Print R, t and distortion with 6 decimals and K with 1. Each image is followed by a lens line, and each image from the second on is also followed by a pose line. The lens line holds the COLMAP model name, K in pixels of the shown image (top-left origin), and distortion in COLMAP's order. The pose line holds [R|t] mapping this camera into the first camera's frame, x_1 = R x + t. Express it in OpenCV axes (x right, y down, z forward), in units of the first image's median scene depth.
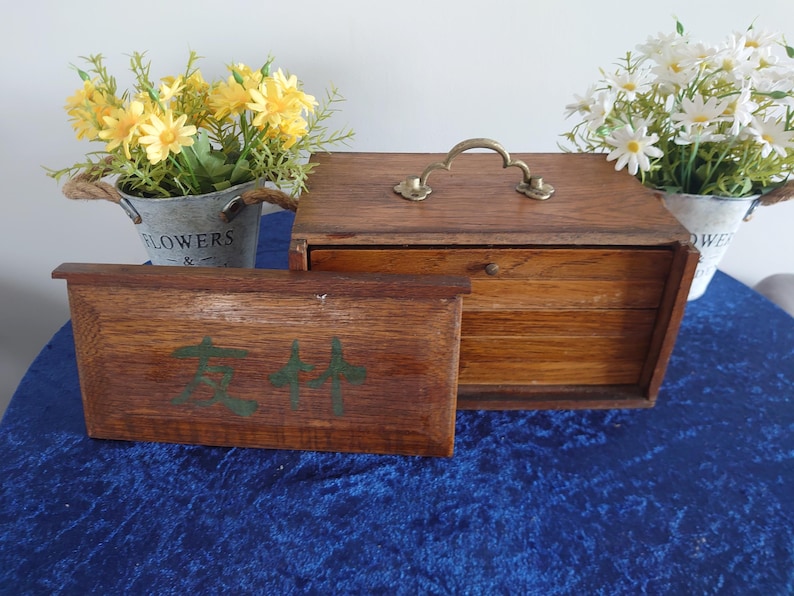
lens RADIAL K [[645.1, 0, 395.8], [0, 645.1, 270.4], [0, 0, 1]] dist [-0.049647, 0.014515]
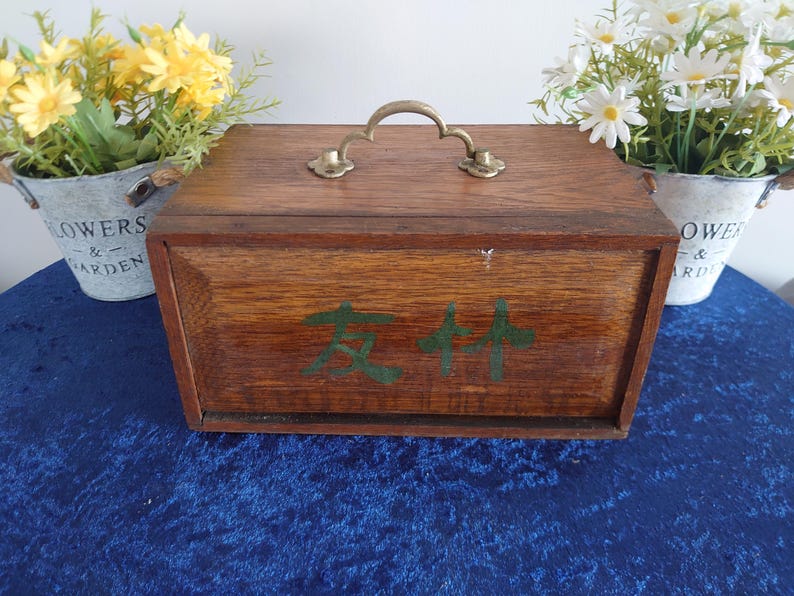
lens RADIAL K [[643.6, 0, 395.0], [0, 643.6, 279.6], [0, 0, 1]] dist [-0.049043, 0.013674]
pose [[0.997840, 0.010736, -0.064801, 0.160171], [-0.009342, 0.999719, 0.021777, 0.000704], [0.065017, -0.021125, 0.997661, 0.183906]]
